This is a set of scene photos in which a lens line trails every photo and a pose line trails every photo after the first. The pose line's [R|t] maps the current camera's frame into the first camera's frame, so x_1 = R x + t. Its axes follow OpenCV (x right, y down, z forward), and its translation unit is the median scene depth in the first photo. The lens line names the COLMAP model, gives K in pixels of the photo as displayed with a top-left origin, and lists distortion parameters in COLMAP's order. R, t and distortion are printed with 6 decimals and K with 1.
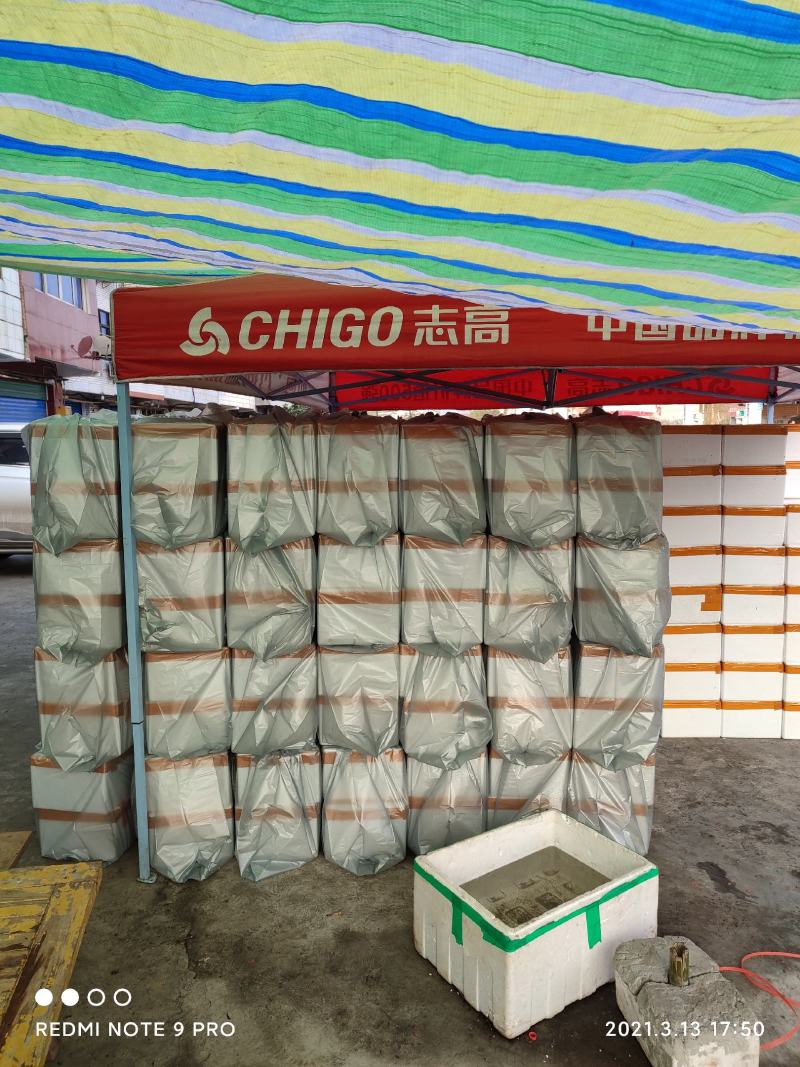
lens RADIAL K [[775.6, 0, 403.4], [0, 775.6, 527.2], [0, 0, 1]] dist [0.035030, -0.046309]
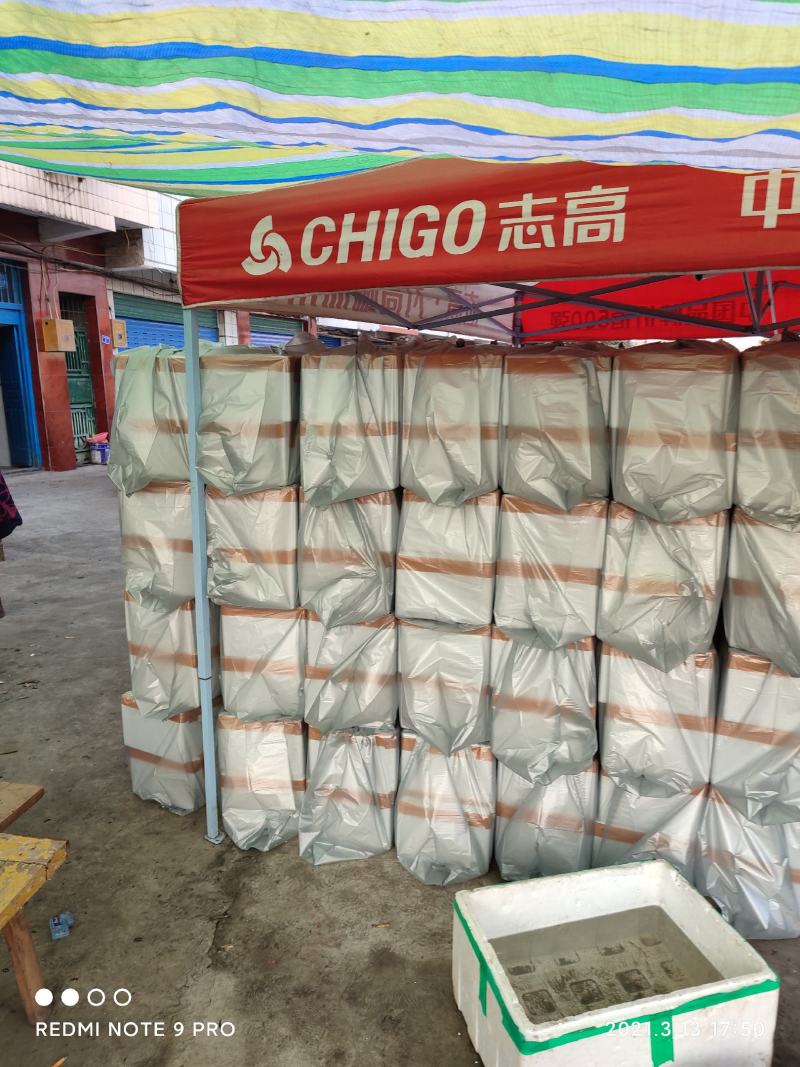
lens RADIAL K [[775.6, 0, 403.4], [0, 775.6, 527.2], [0, 0, 1]] dist [0.035030, -0.046309]
pose [[0.943465, 0.070609, -0.323864, 0.172369], [-0.044099, 0.995101, 0.088487, -0.023311], [0.328525, -0.069202, 0.941957, 0.201913]]
